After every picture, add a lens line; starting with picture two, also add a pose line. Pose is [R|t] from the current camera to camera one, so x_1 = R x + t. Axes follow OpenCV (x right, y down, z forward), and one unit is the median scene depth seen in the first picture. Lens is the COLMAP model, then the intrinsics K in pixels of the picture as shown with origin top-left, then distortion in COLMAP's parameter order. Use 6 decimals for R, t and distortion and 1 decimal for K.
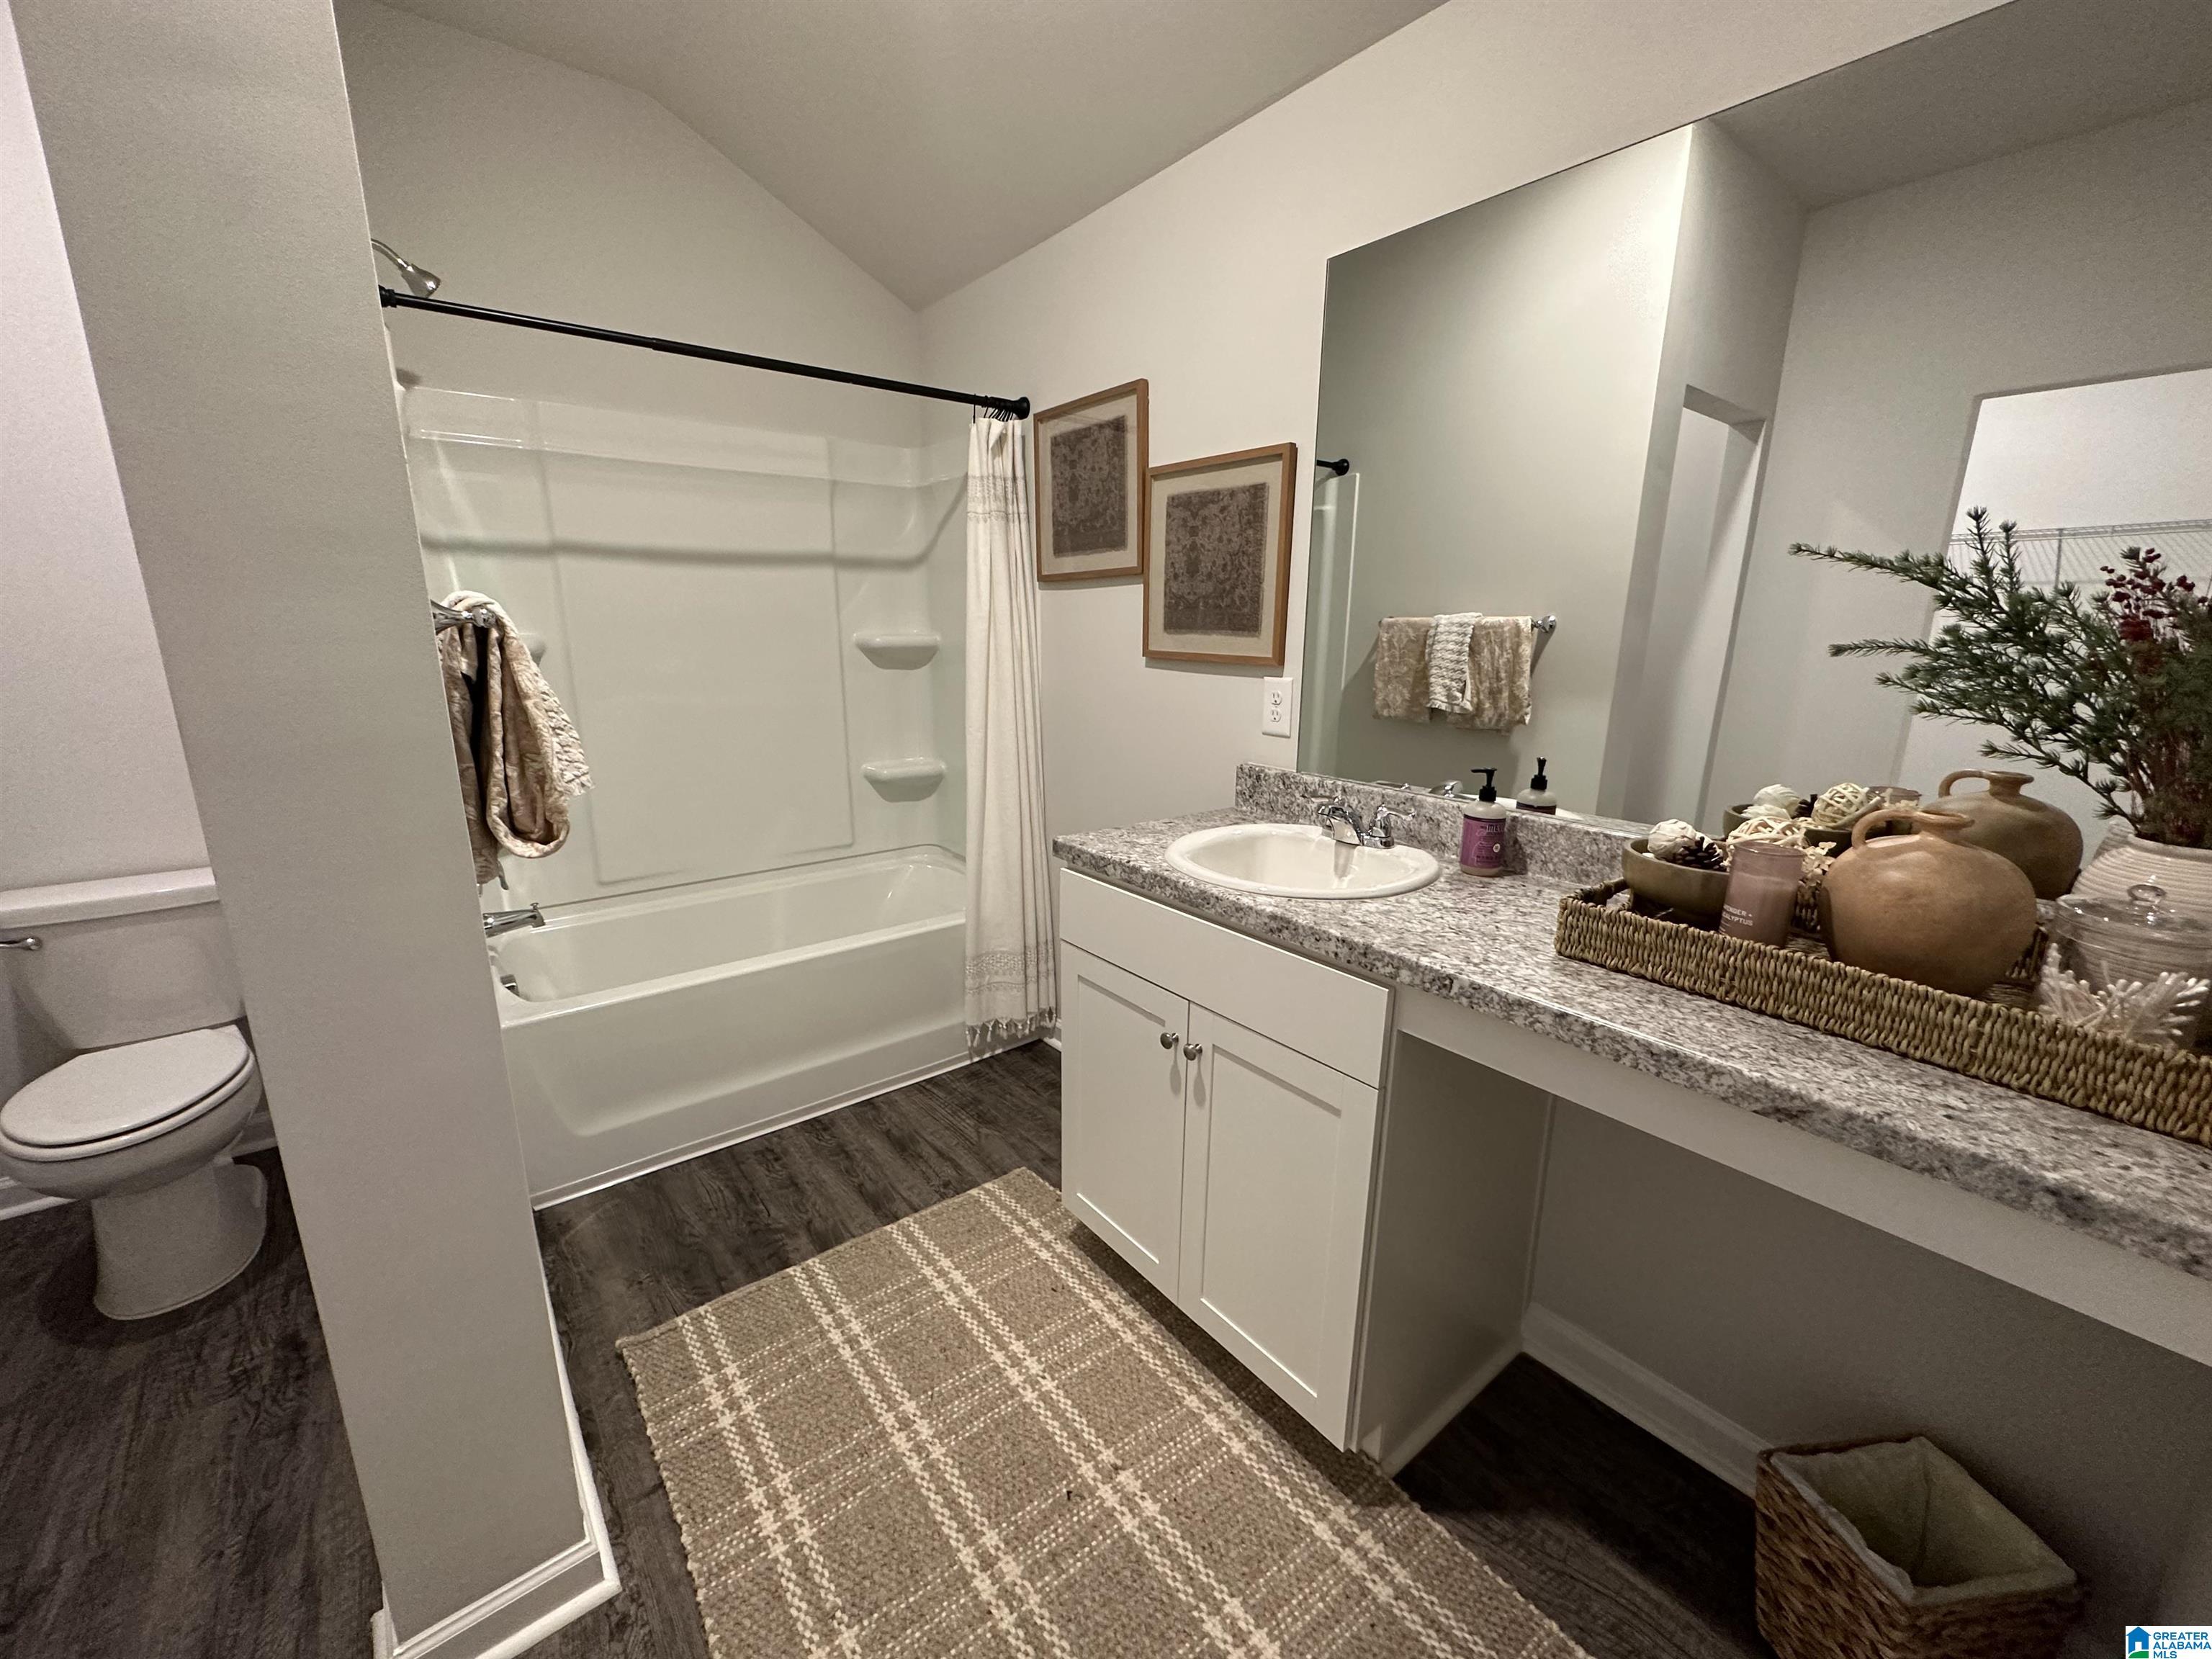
lens RADIAL K [[882.0, 0, 1110.0], [0, 882.0, 824.2], [0, 0, 1]] dist [0.001027, -0.000811]
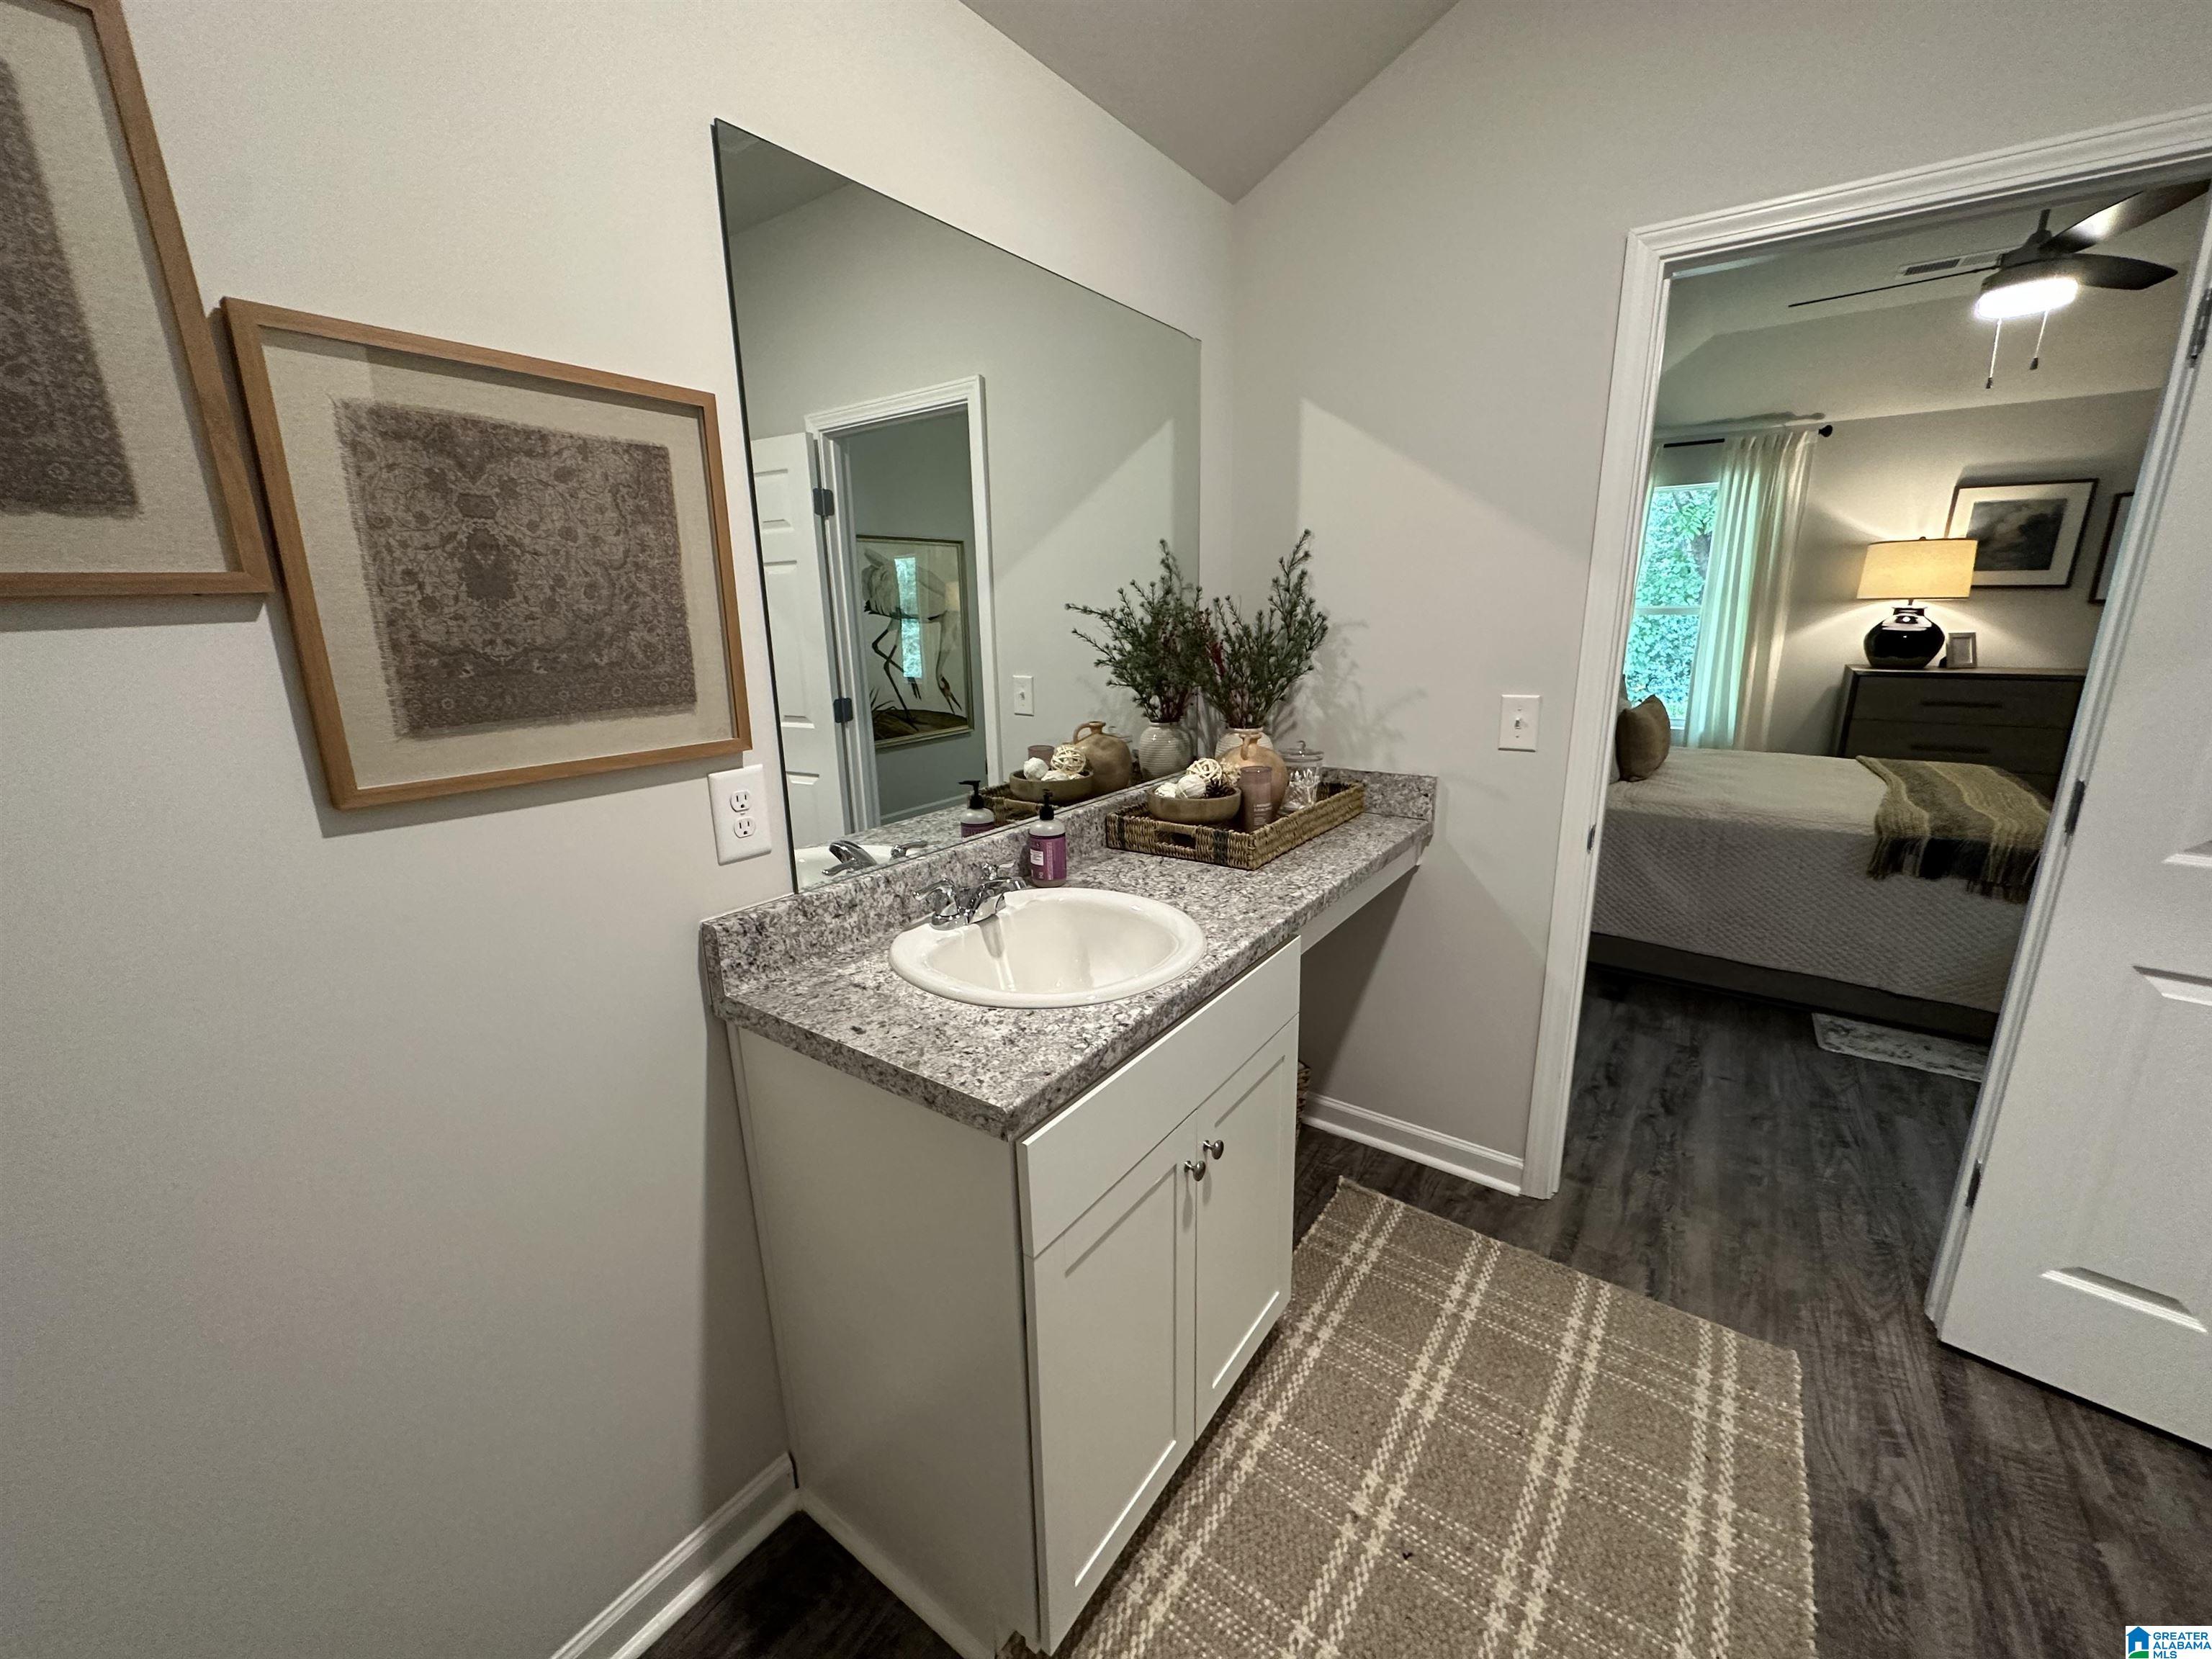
lens RADIAL K [[882.0, 0, 1099.6], [0, 882.0, 826.6], [0, 0, 1]] dist [0.001027, -0.000811]
pose [[-0.271775, -0.235213, 0.933174, -0.509579], [0.232519, 0.924893, 0.300845, -0.275070], [-0.933848, 0.298743, -0.196671, 0.953952]]
